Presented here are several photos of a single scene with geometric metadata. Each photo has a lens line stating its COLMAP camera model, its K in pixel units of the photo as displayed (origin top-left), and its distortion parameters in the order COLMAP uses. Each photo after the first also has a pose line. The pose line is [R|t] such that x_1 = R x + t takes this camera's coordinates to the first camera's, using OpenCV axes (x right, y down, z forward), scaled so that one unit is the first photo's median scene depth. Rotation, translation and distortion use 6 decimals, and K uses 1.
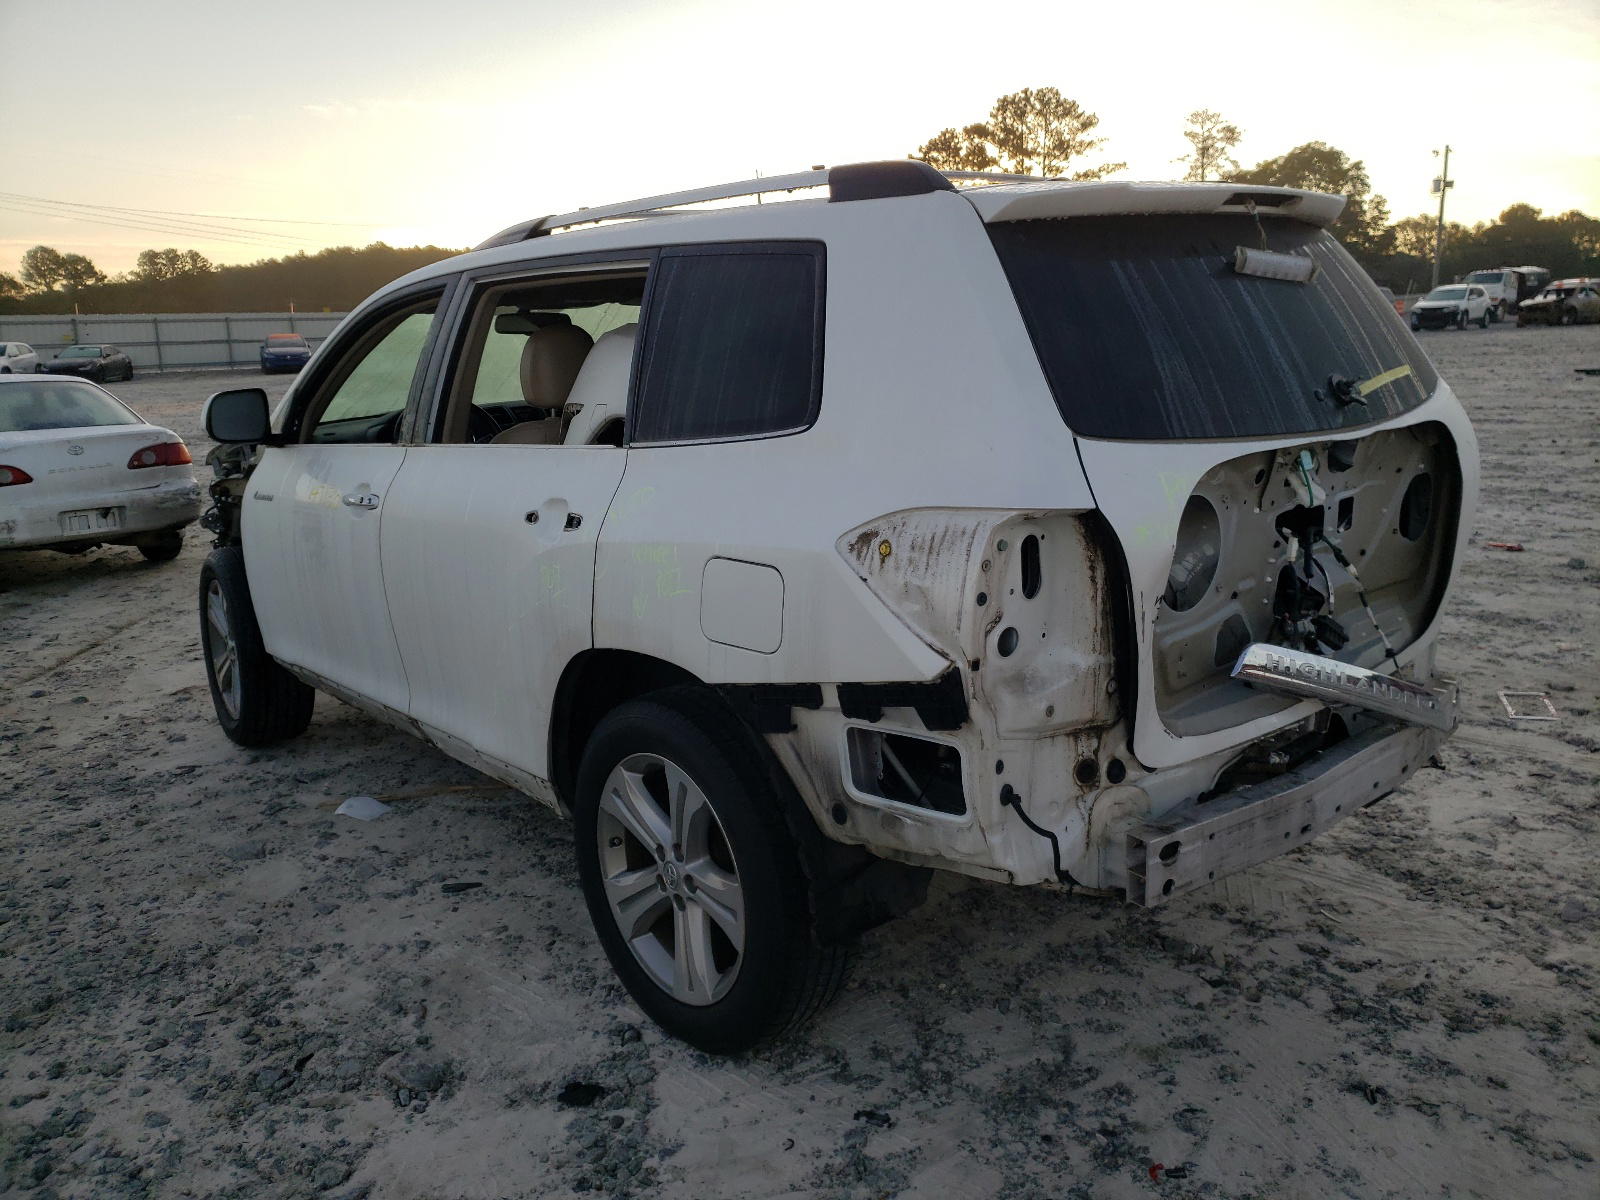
lens RADIAL K [[1218.3, 0, 800.0], [0, 1218.3, 600.0], [0, 0, 1]] dist [0.009386, 0.004002]
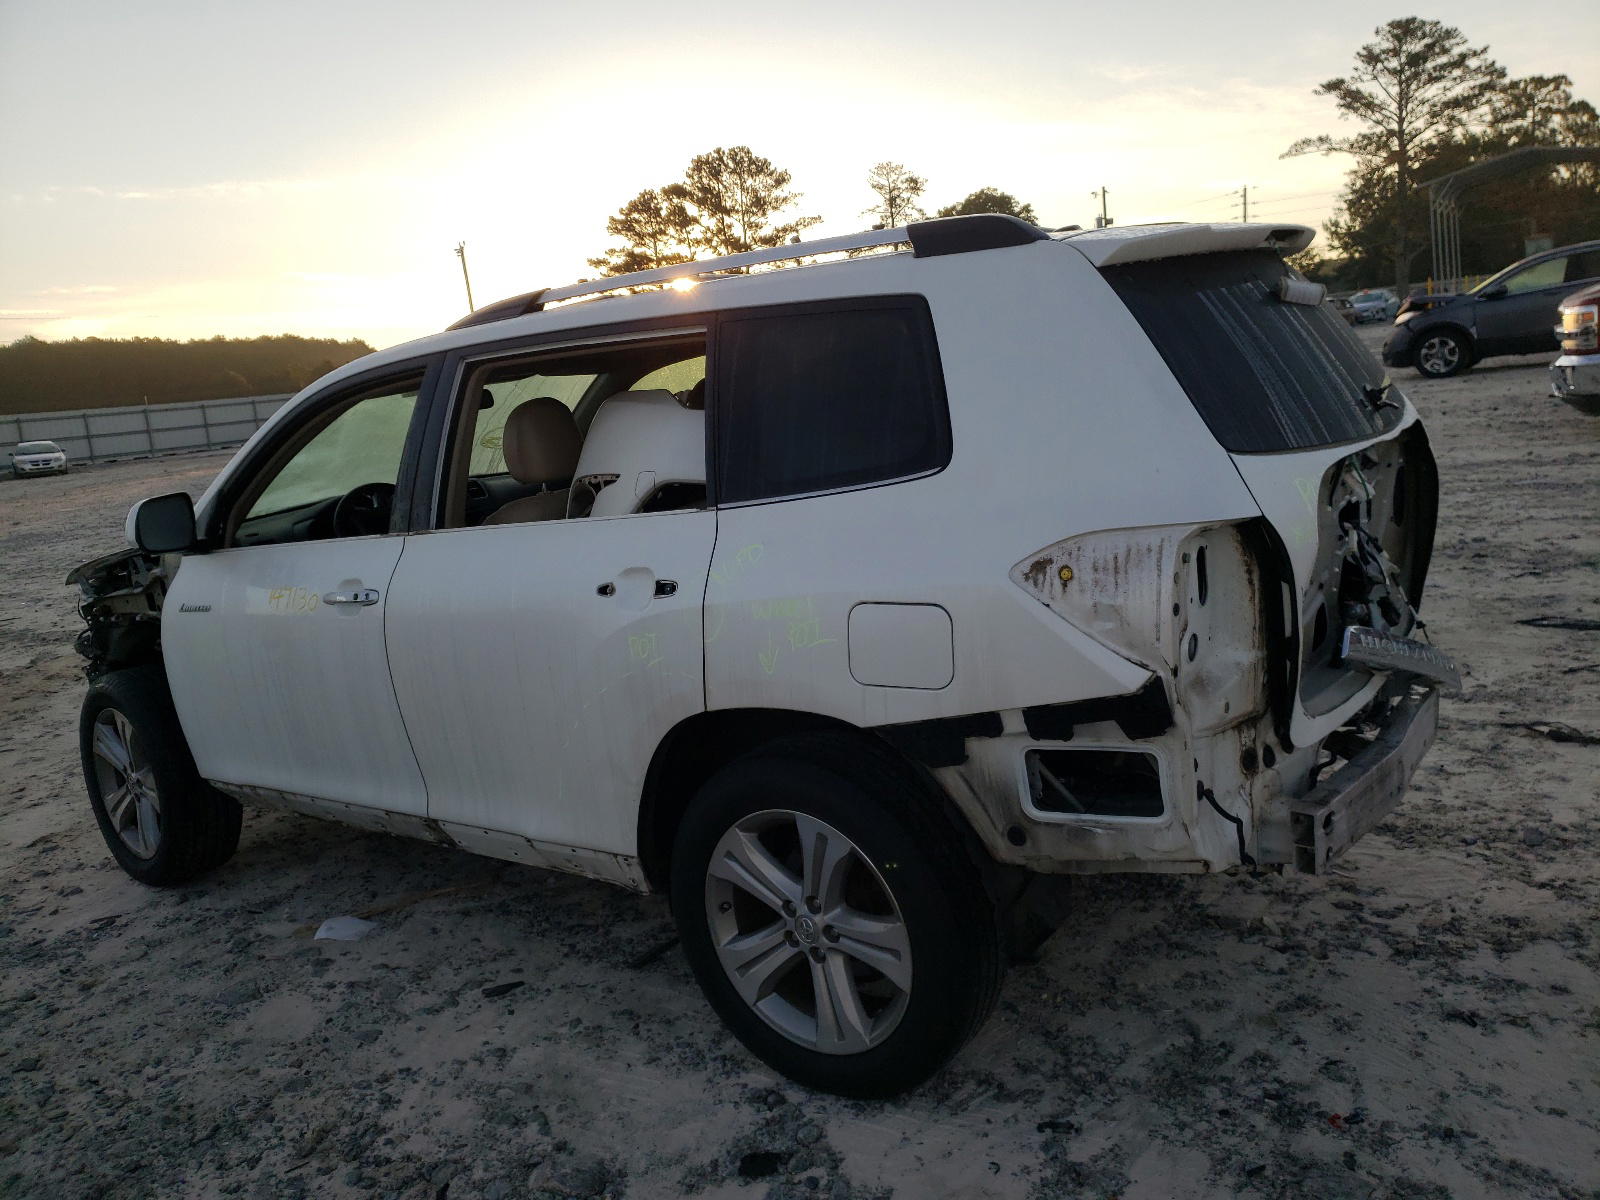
lens RADIAL K [[1217.8, 0, 797.0], [0, 1217.8, 618.8], [0, 0, 1]] dist [0.013398, 0.005088]
pose [[0.972871, -0.112987, 0.201880, -0.288712], [0.119147, 0.992703, -0.018587, -0.009111], [-0.198306, 0.042136, 0.979234, 0.012098]]
